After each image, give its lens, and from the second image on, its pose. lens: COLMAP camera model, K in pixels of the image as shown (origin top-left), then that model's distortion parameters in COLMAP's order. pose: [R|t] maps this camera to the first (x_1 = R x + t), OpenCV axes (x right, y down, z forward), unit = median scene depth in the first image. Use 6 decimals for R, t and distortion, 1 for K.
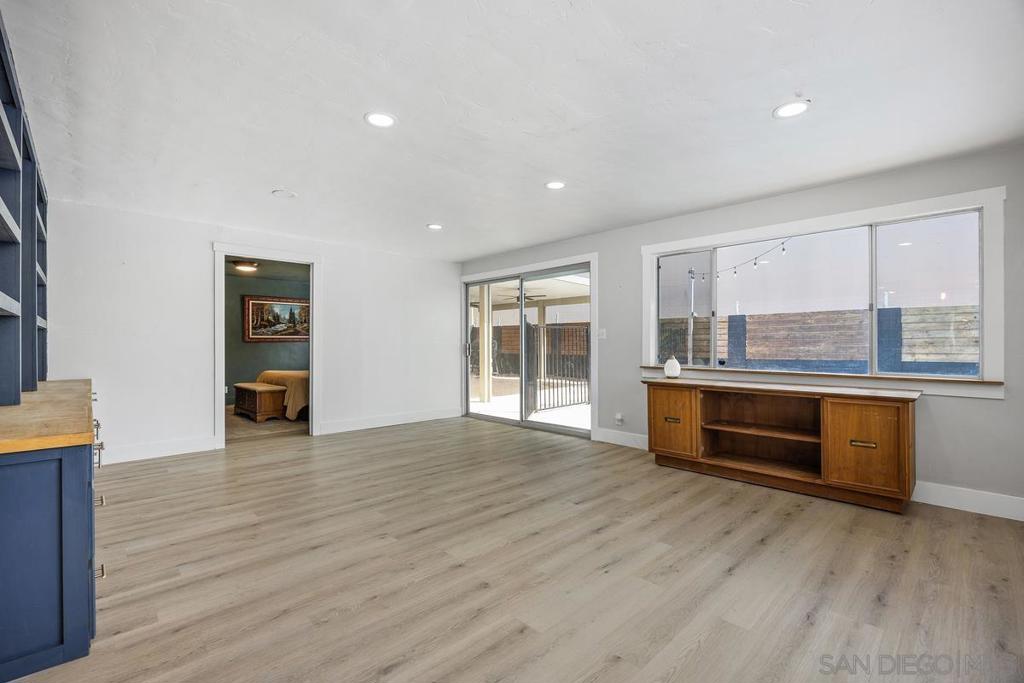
lens RADIAL K [[449.6, 0, 507.2], [0, 449.6, 344.6], [0, 0, 1]] dist [-0.003564, -0.000183]
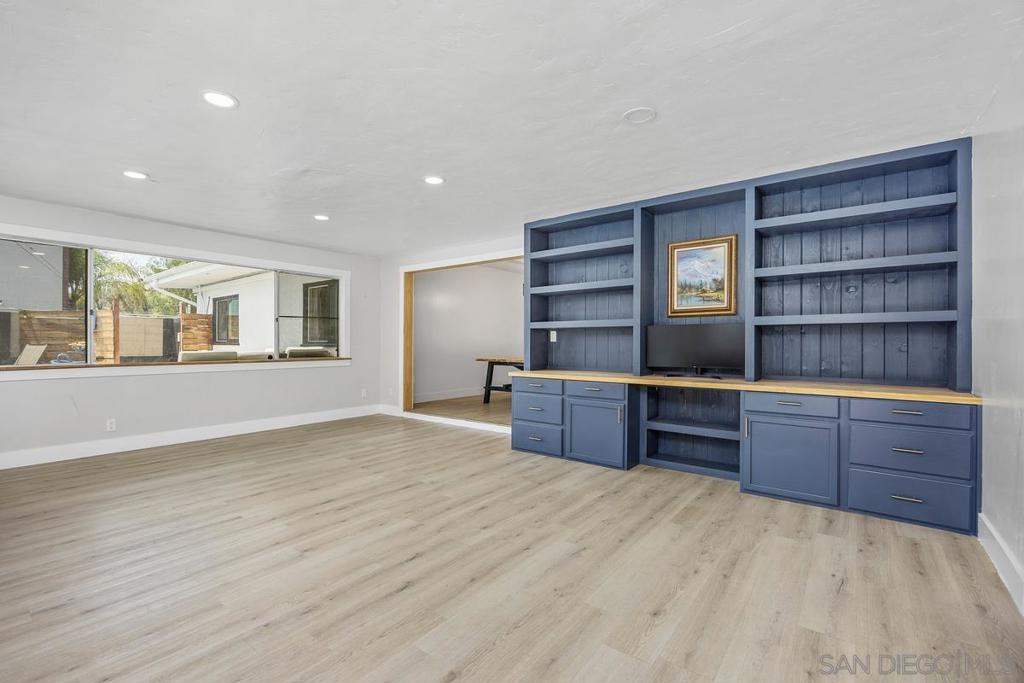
lens RADIAL K [[449.6, 0, 507.5], [0, 449.6, 341.4], [0, 0, 1]] dist [-0.003564, -0.000183]
pose [[-0.988618, -0.003135, -0.150416, -0.138025], [-0.003808, 0.999984, 0.004190, -0.002976], [0.150400, 0.004715, -0.988614, 1.113489]]
